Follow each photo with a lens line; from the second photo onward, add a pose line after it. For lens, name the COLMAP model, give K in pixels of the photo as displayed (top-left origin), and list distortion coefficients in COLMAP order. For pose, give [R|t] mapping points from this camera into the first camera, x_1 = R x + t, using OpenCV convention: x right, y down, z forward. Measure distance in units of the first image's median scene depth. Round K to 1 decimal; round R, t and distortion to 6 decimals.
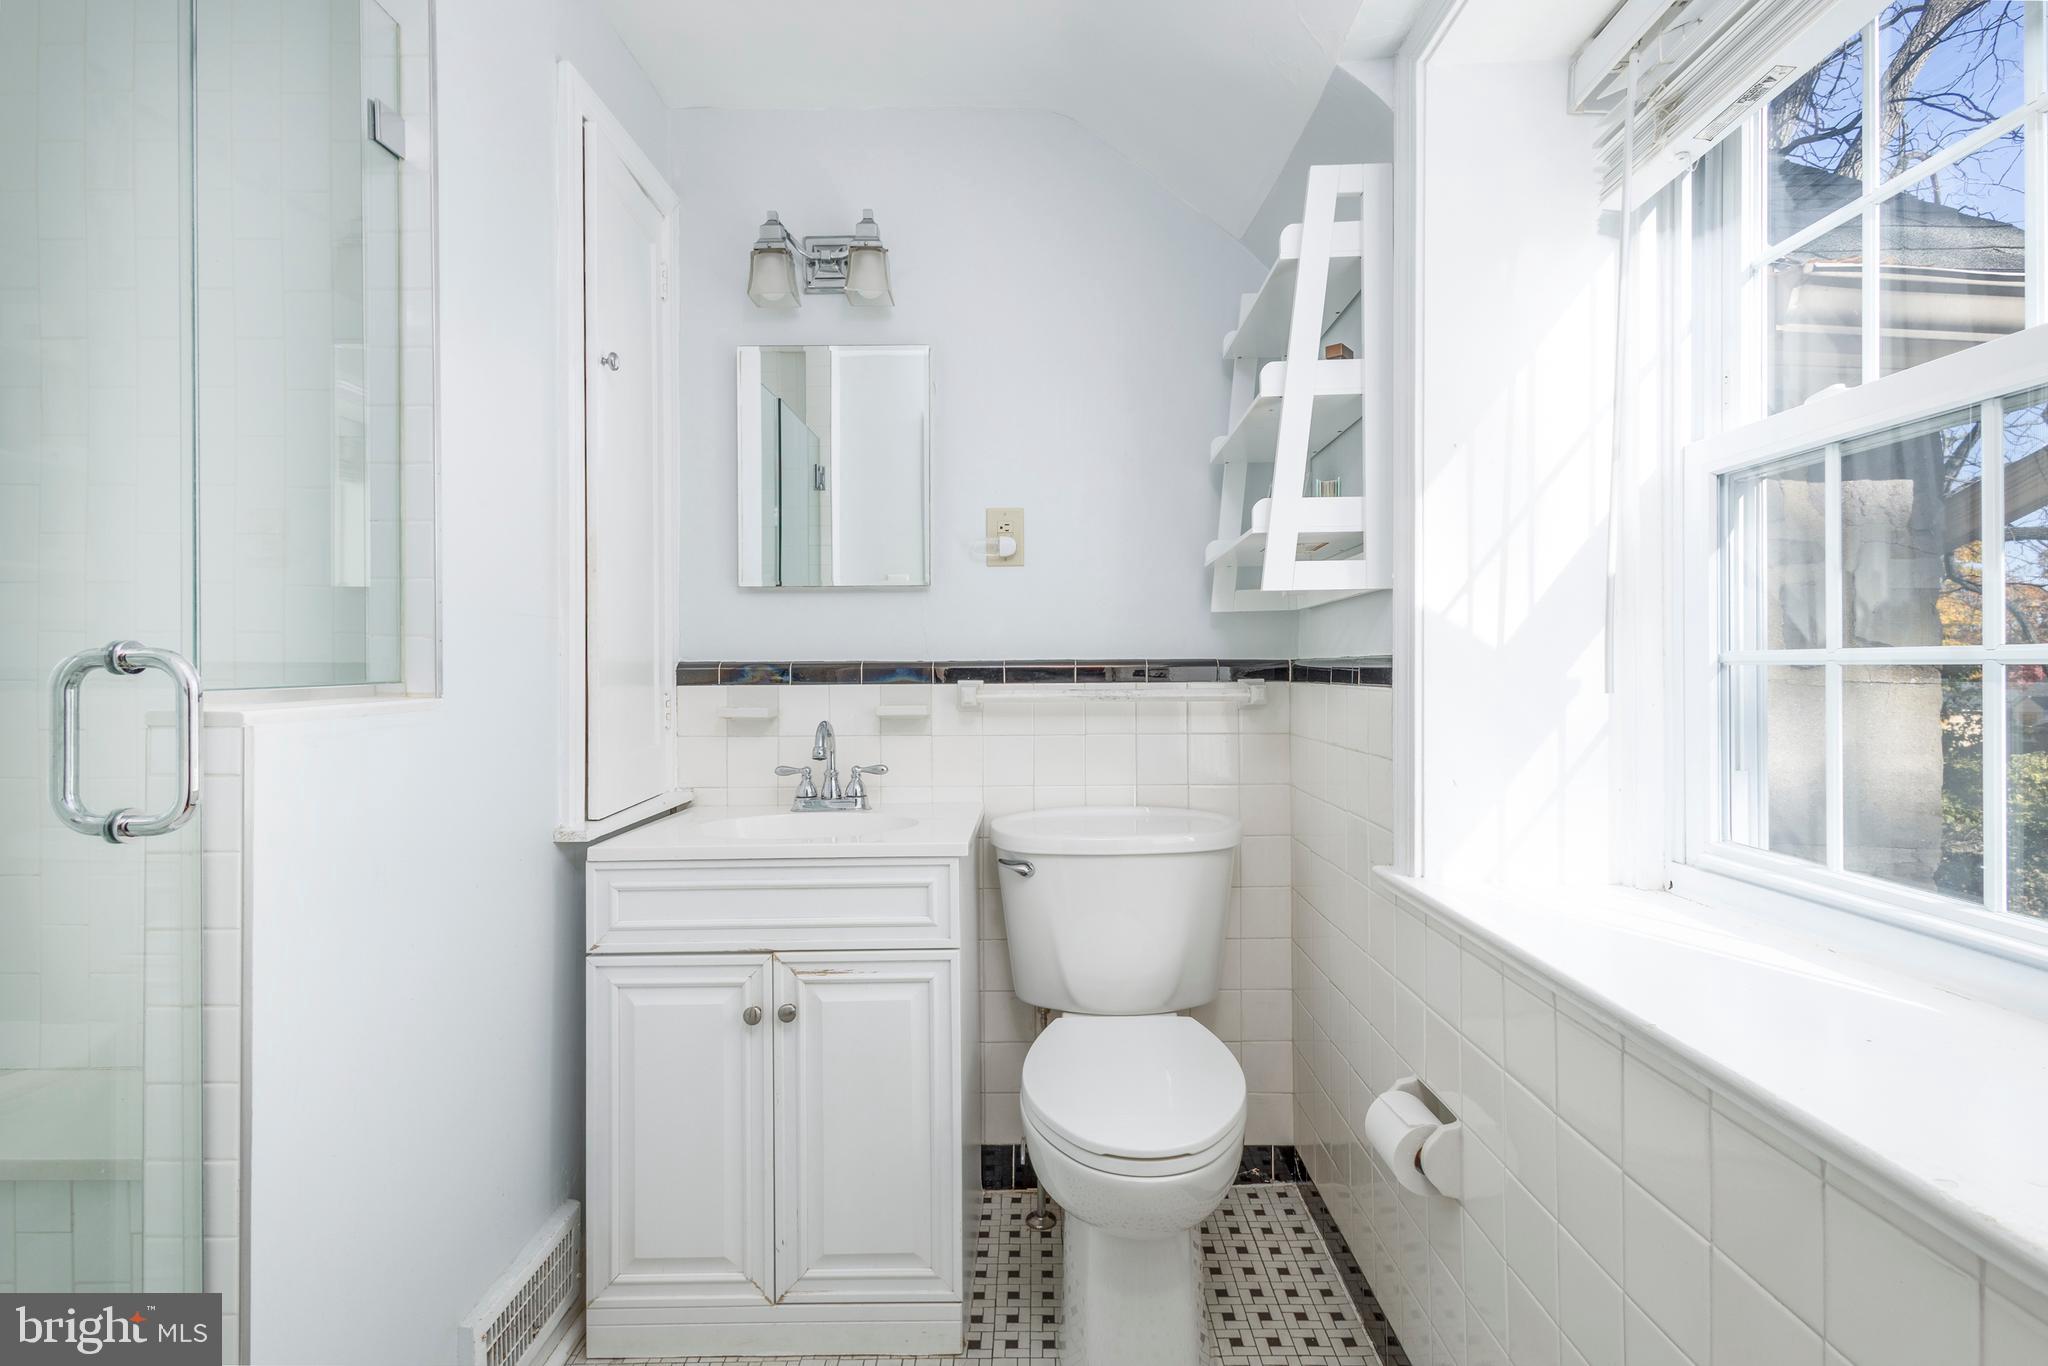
lens RADIAL K [[942.3, 0, 1026.4], [0, 942.3, 671.2], [0, 0, 1]] dist [0.010411, -0.002919]
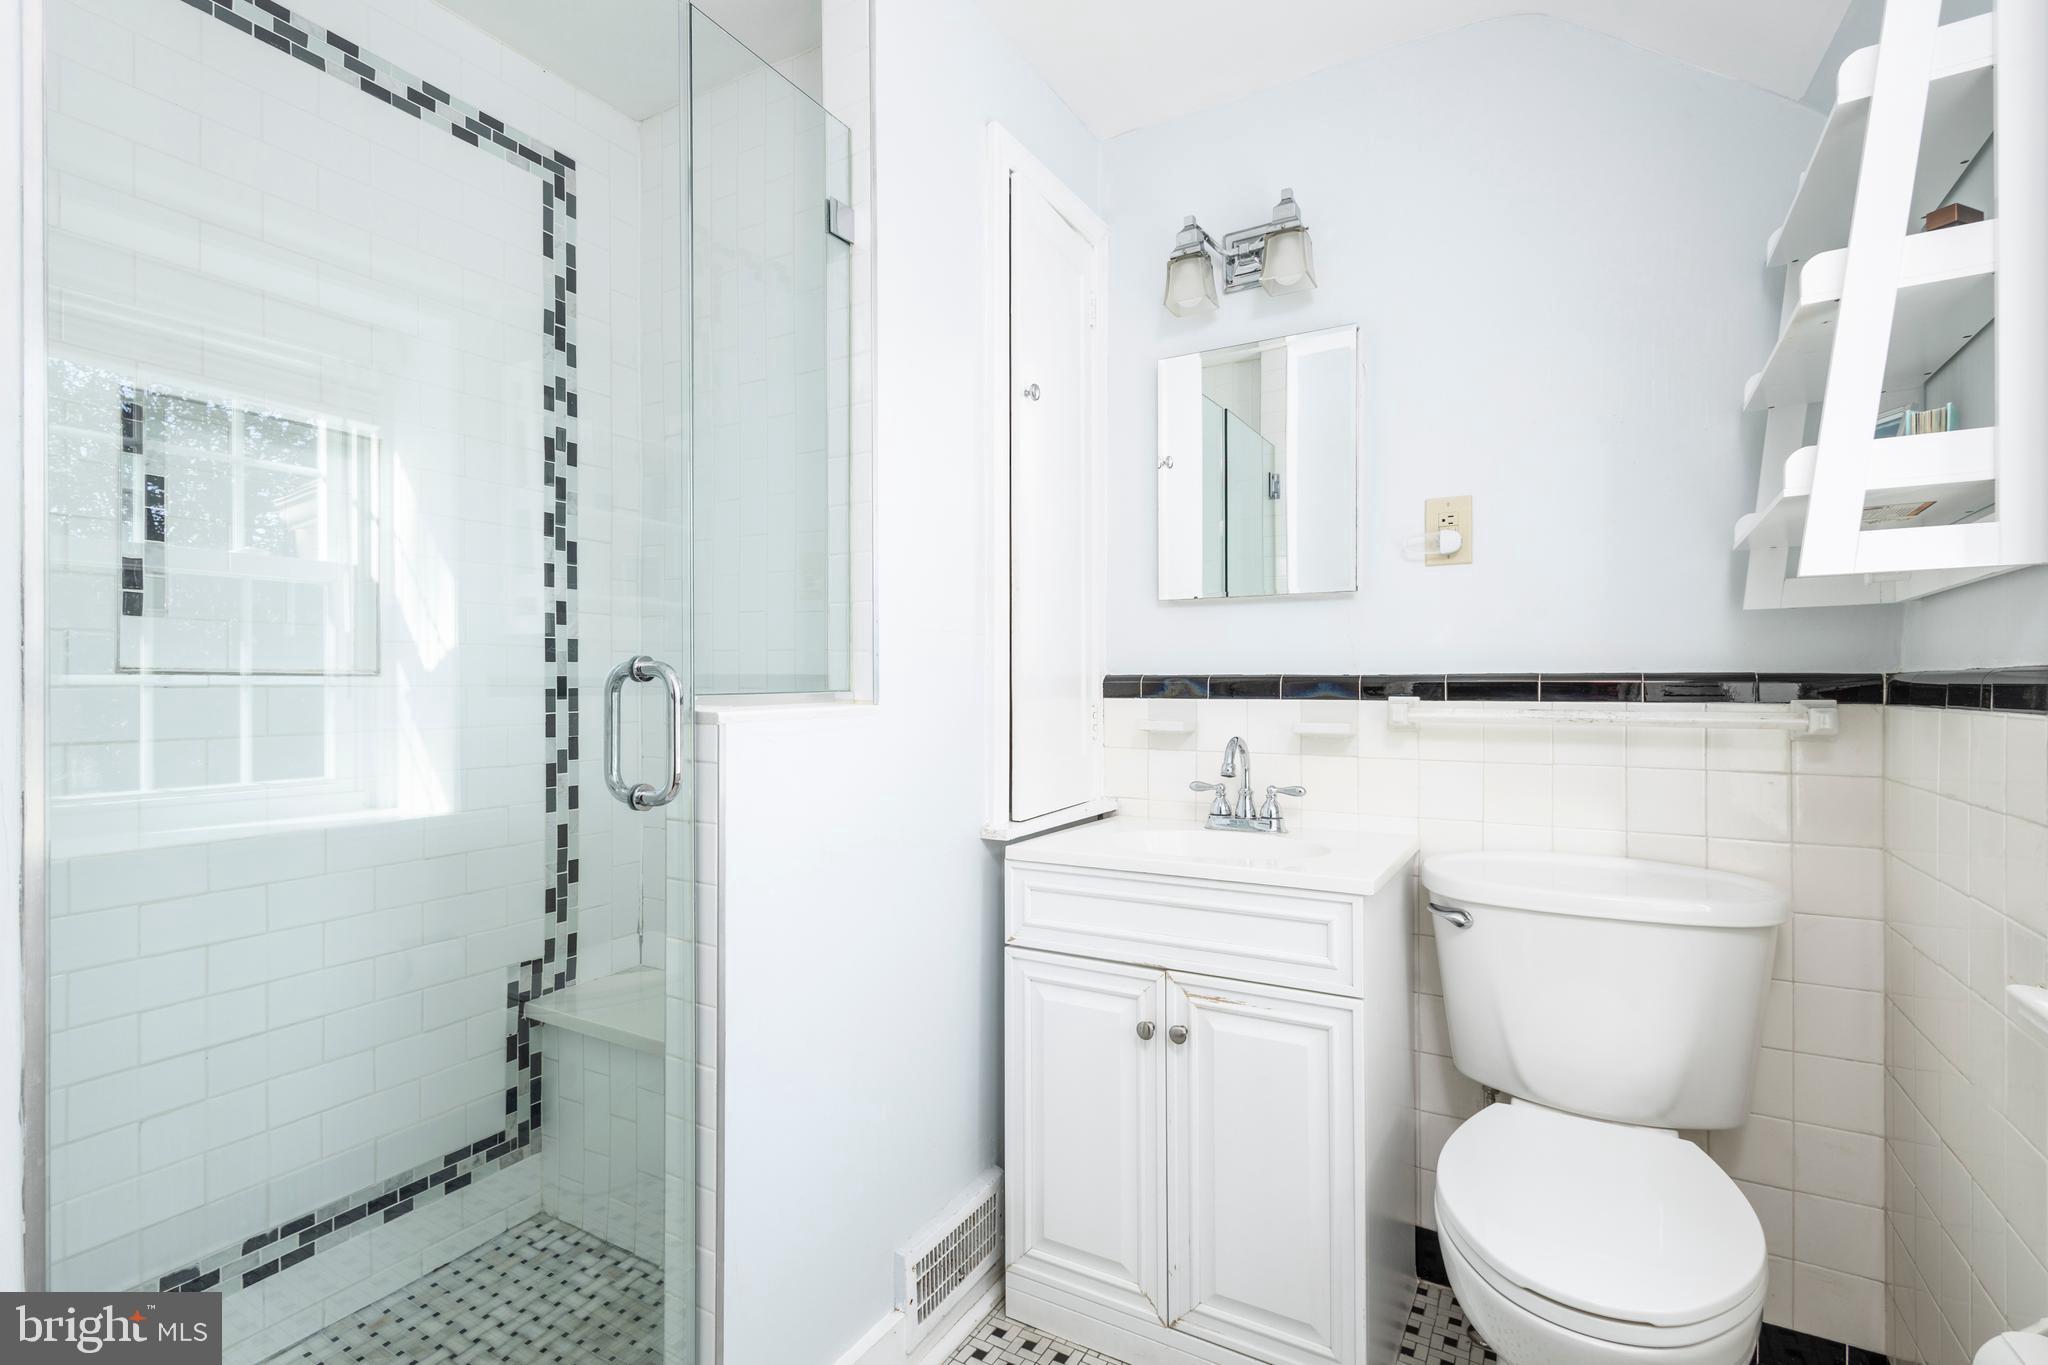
lens RADIAL K [[942.3, 0, 1025.6], [0, 942.3, 690.7], [0, 0, 1]] dist [0.010411, -0.002919]
pose [[0.868467, 0.009945, -0.495646, 0.084048], [-0.007933, 0.999950, 0.006163, 0.001833], [0.495683, -0.001421, 0.868503, 0.070346]]
